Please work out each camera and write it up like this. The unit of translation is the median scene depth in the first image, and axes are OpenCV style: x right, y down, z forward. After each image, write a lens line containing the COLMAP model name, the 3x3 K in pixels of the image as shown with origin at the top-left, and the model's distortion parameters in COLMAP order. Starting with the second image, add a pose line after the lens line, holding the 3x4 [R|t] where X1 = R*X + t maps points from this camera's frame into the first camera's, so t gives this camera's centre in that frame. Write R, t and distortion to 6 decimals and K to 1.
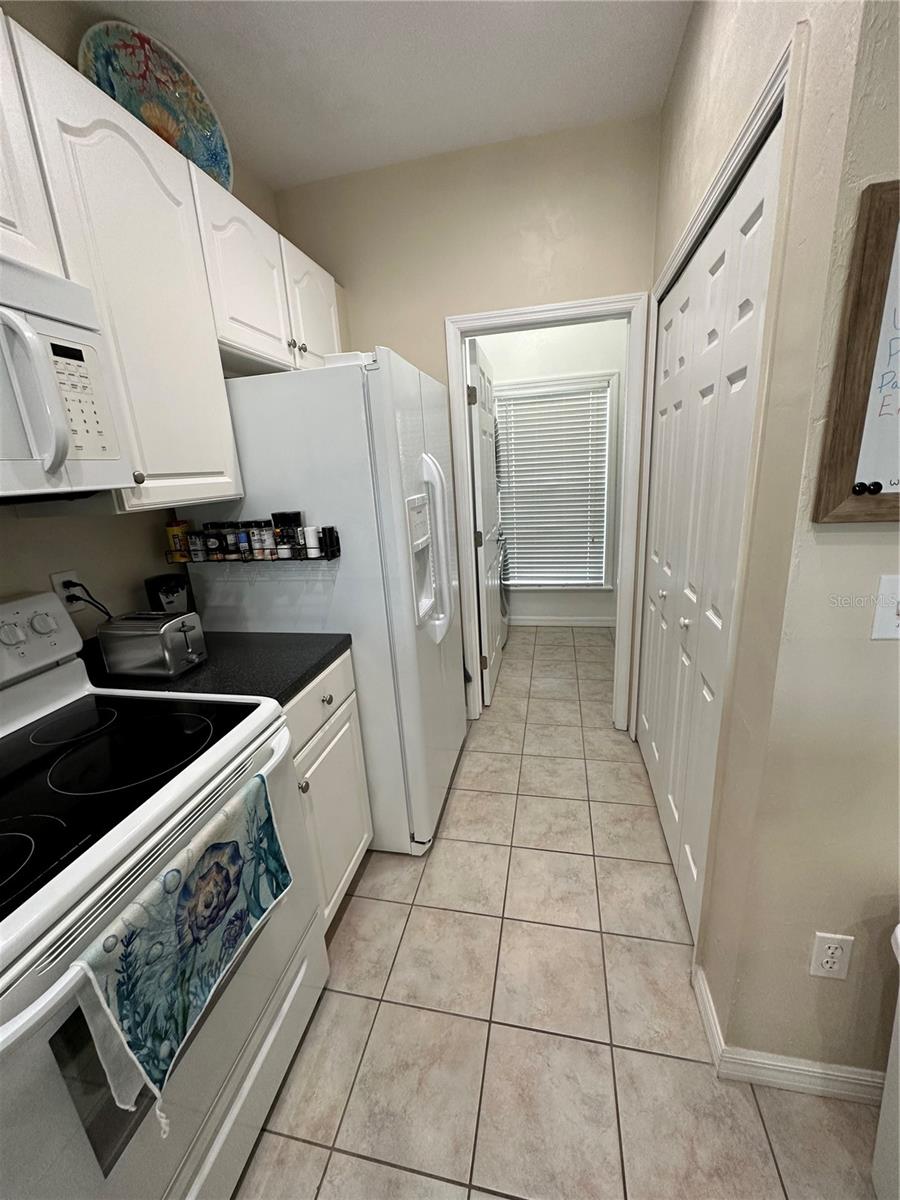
lens RADIAL K [[482.4, 0, 446.8], [0, 482.4, 607.6], [0, 0, 1]] dist [0.001270, 0.000008]
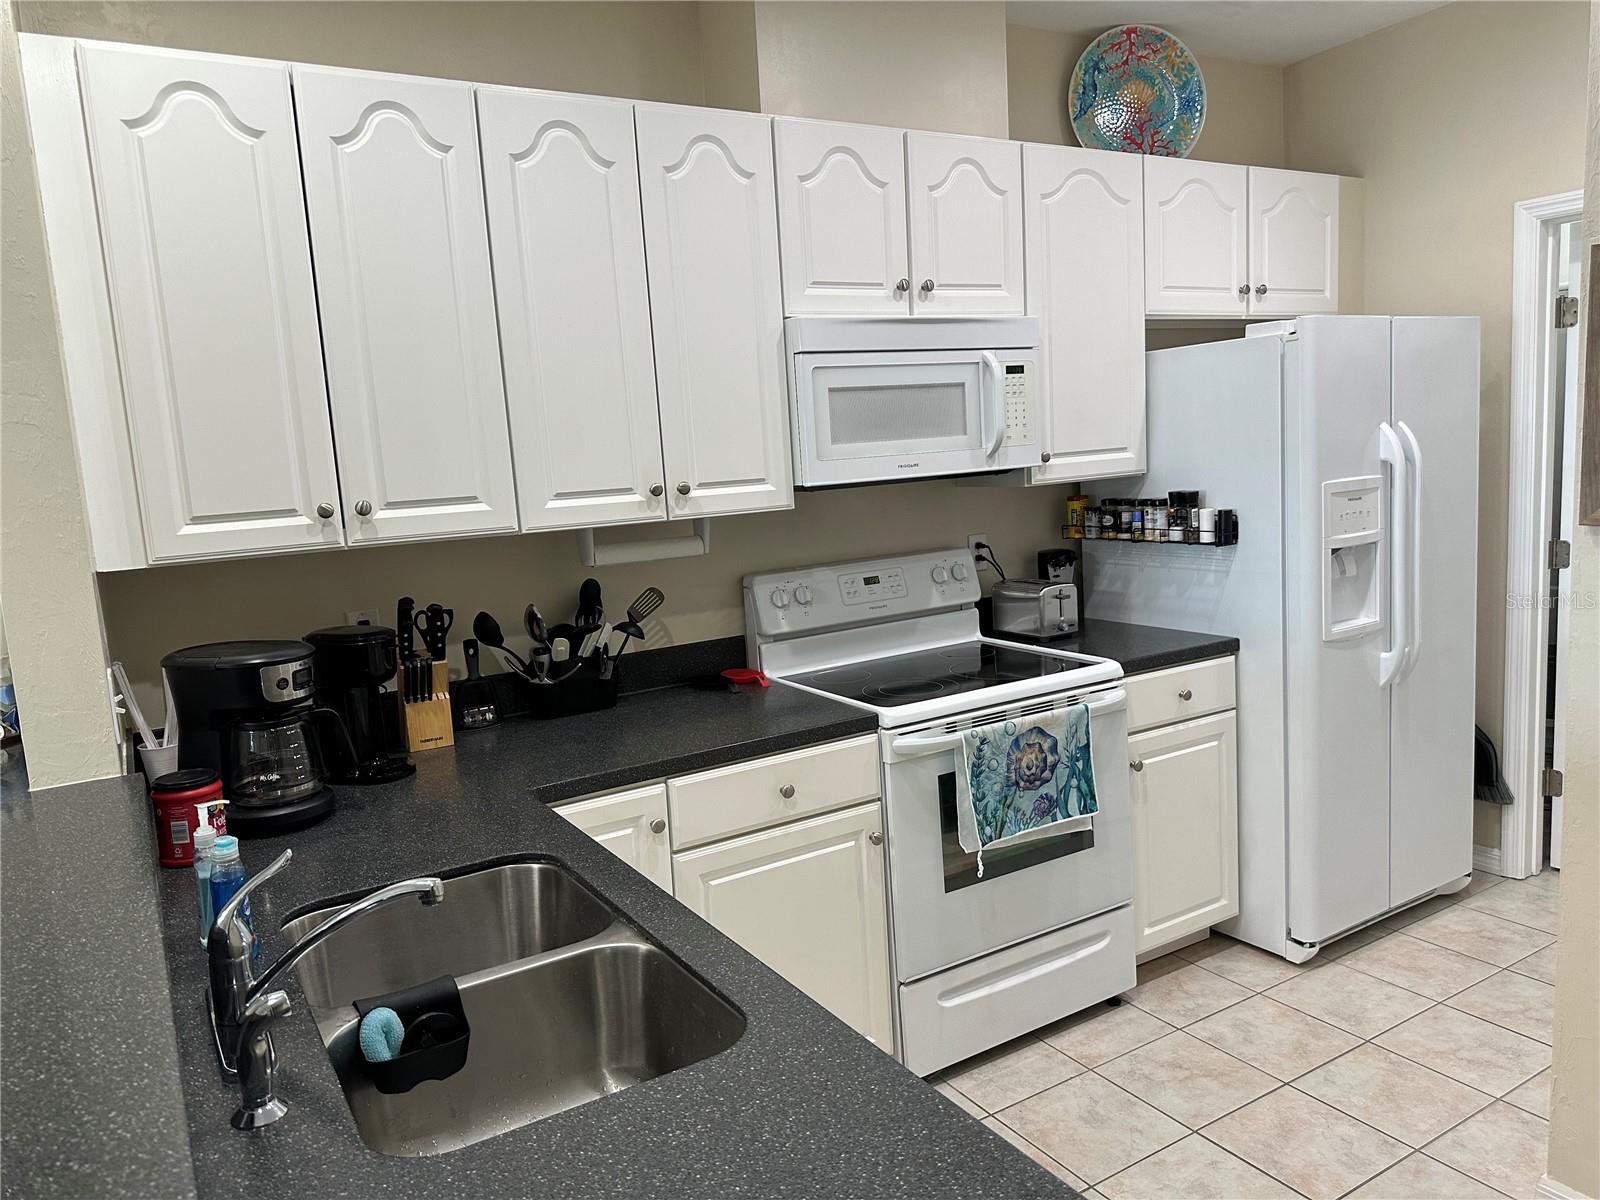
lens RADIAL K [[1123.4, 0, 789.0], [0, 1123.4, 597.0], [0, 0, 1]] dist [0.005660, -0.023754]
pose [[0.689365, 0.111602, -0.715766, 0.682028], [-0.179956, 0.983472, -0.019975, 0.171903], [0.701707, 0.142577, 0.698054, -0.958047]]
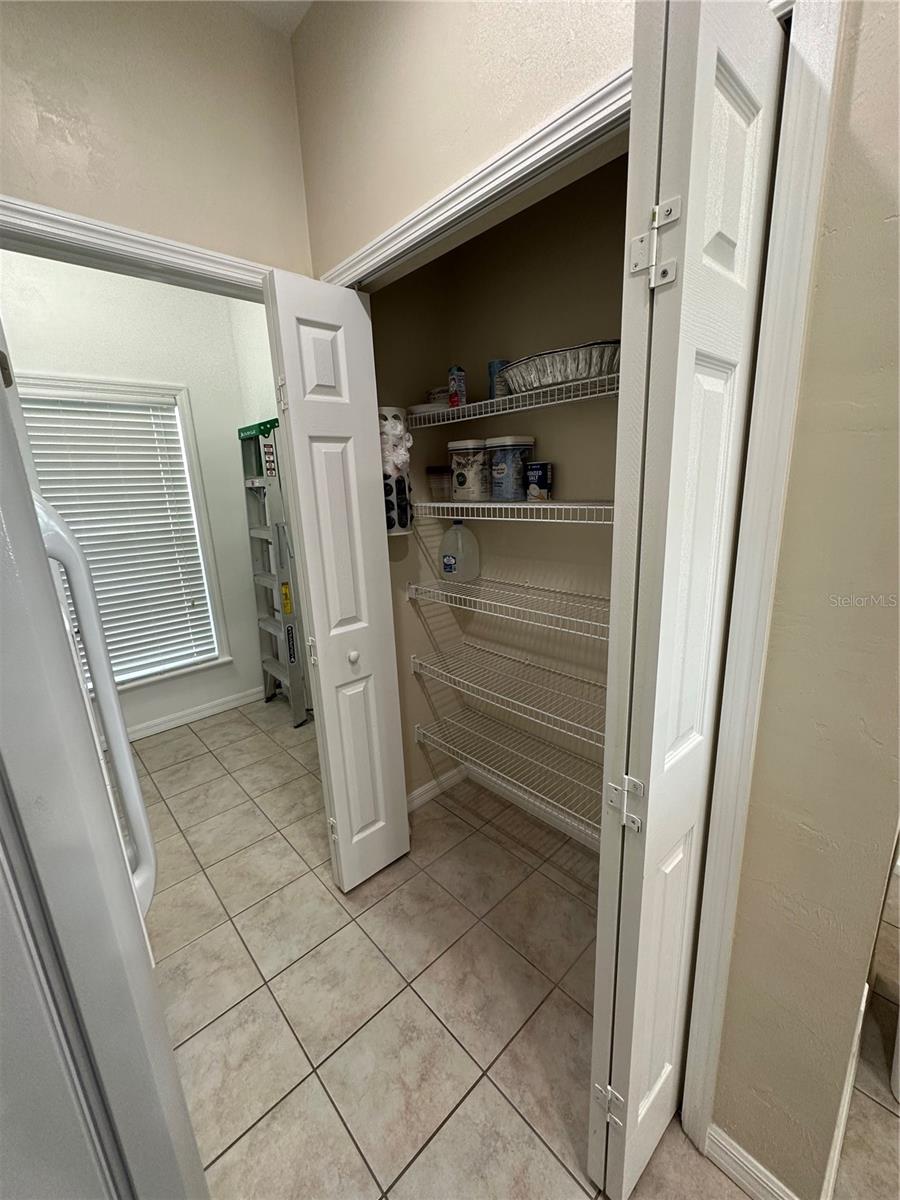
lens RADIAL K [[482.4, 0, 449.4], [0, 482.4, 601.1], [0, 0, 1]] dist [0.001270, 0.000008]
pose [[0.570043, -0.168098, 0.804235, -0.182181], [0.238304, 0.970597, 0.033959, -0.189709], [-0.786296, 0.172294, 0.593340, 0.615082]]
